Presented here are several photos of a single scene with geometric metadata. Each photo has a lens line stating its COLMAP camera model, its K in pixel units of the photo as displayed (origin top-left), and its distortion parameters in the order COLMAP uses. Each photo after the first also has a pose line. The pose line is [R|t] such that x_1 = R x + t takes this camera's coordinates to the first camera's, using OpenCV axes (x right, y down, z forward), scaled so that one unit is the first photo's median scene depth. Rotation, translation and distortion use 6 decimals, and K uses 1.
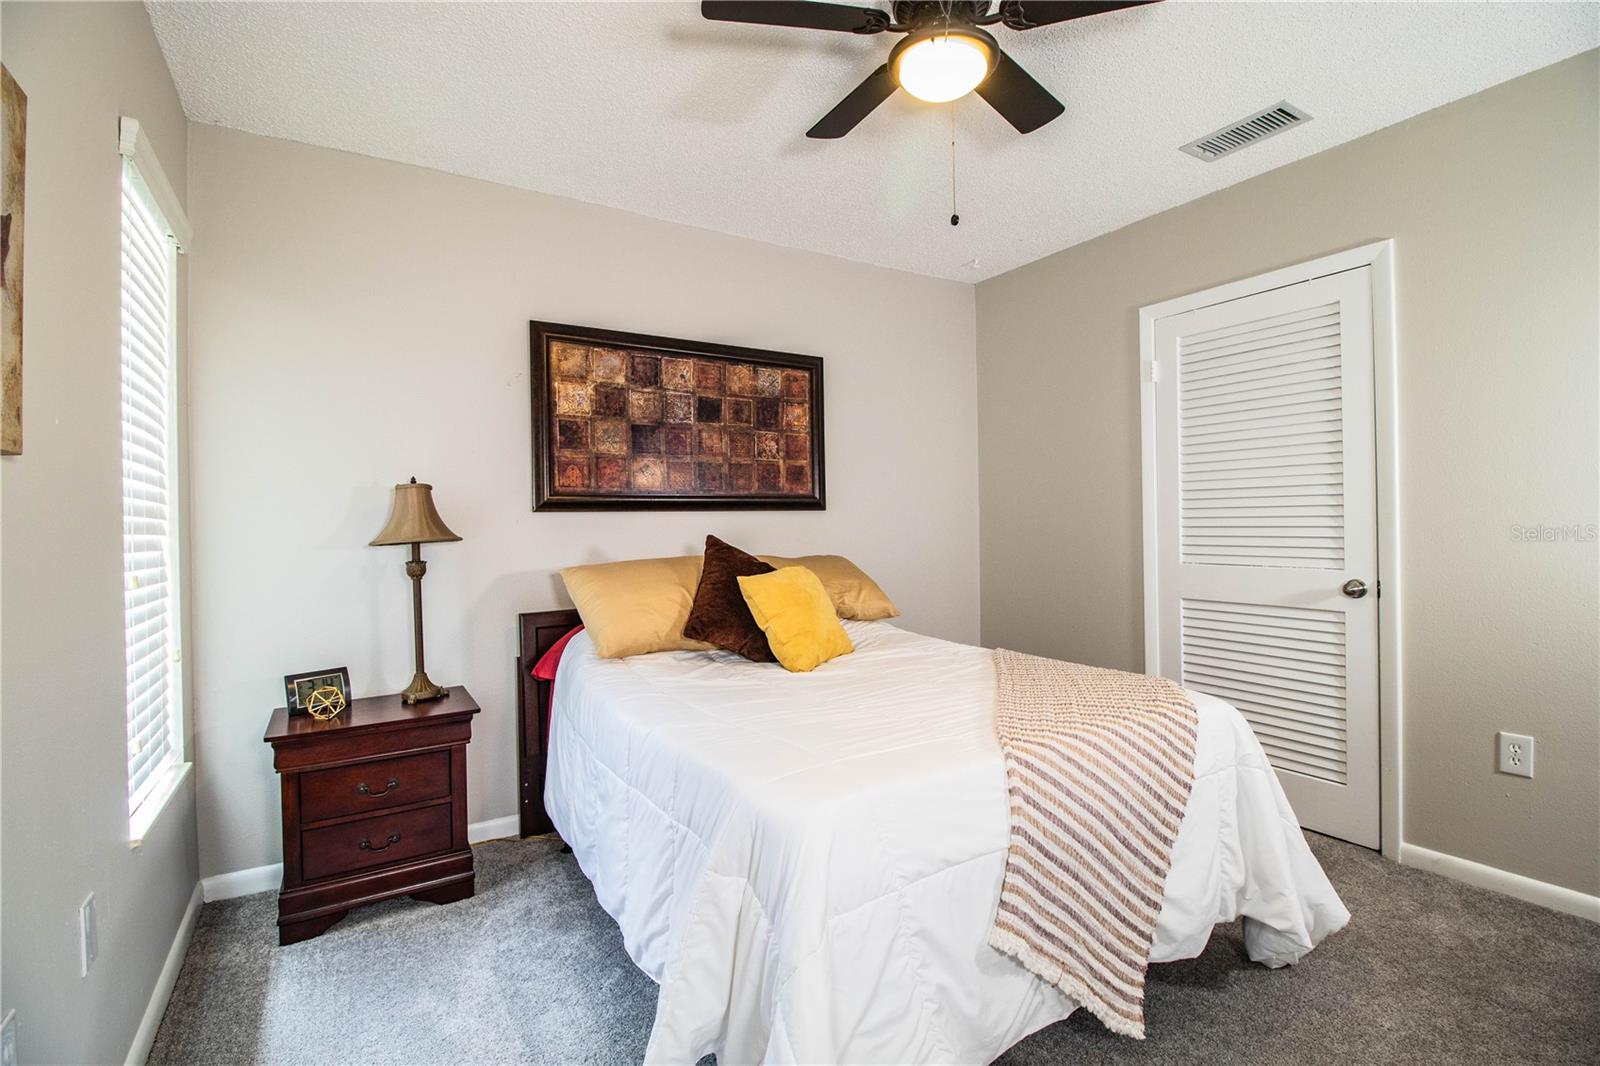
lens RADIAL K [[737.1, 0, 808.3], [0, 737.1, 522.9], [0, 0, 1]] dist [0.005328, -0.016139]
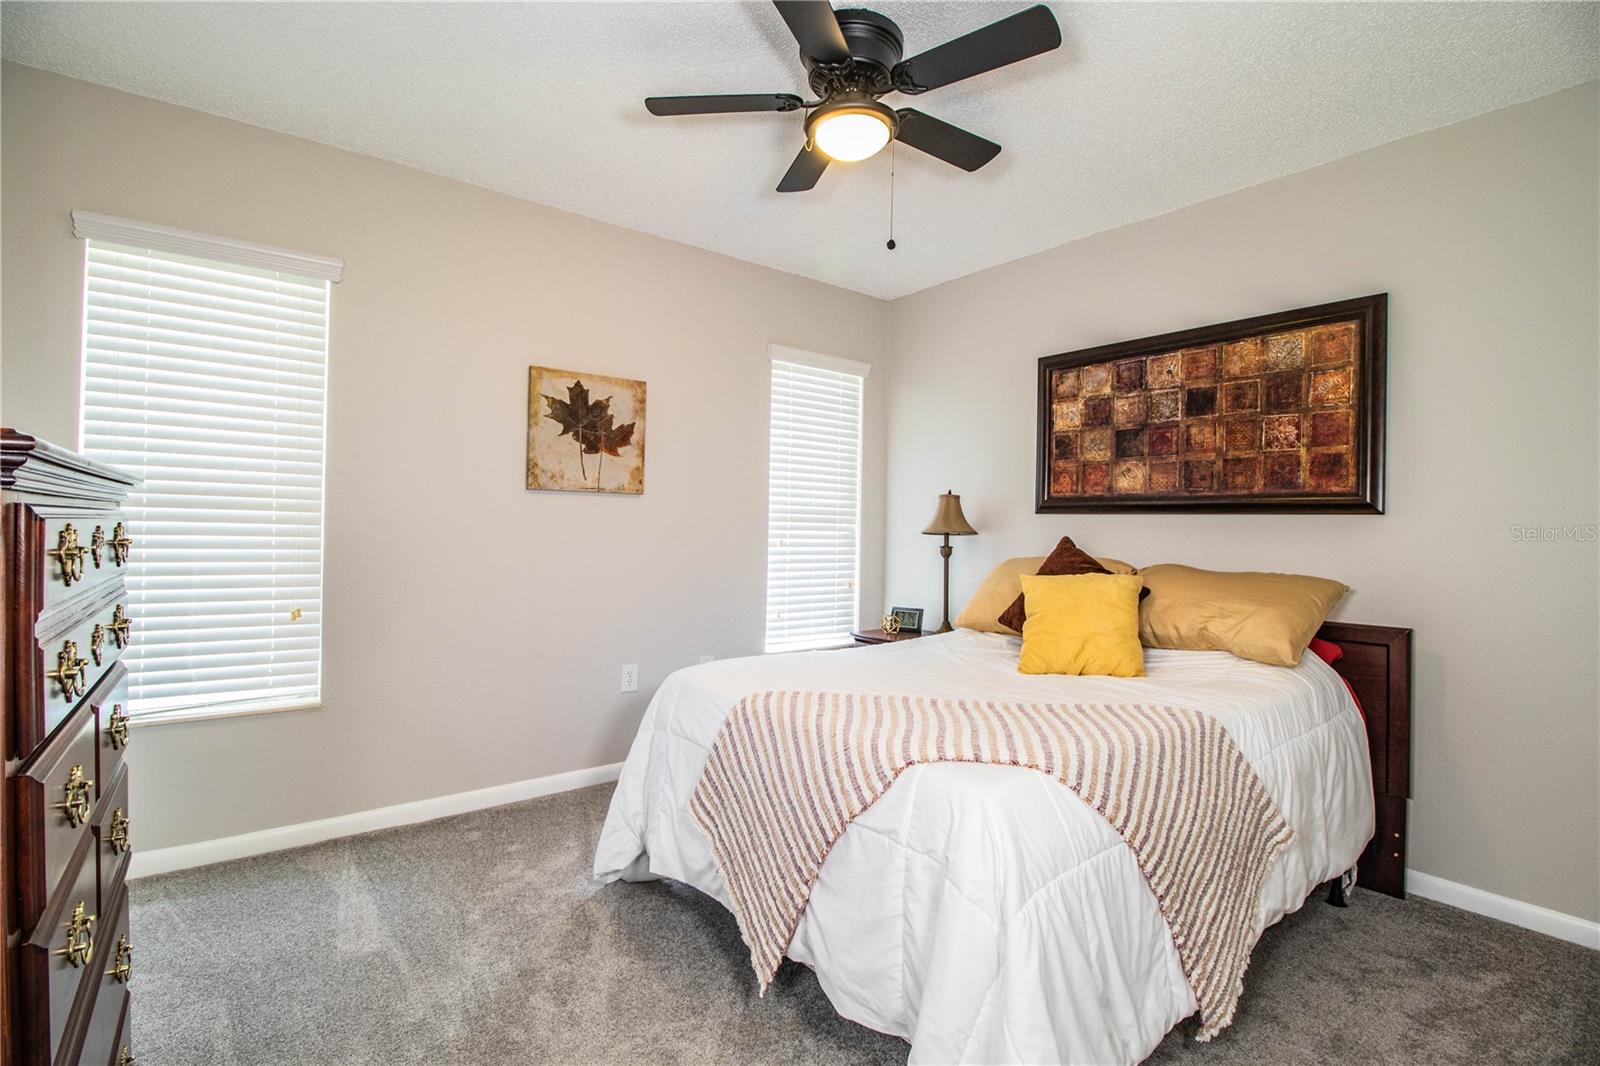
lens RADIAL K [[737.1, 0, 808.3], [0, 737.1, 522.9], [0, 0, 1]] dist [0.005328, -0.016139]
pose [[0.102115, 0.019580, -0.994580, 0.721188], [-0.017442, 0.999688, 0.017890, -0.013402], [0.994620, 0.015521, 0.102424, 0.439200]]
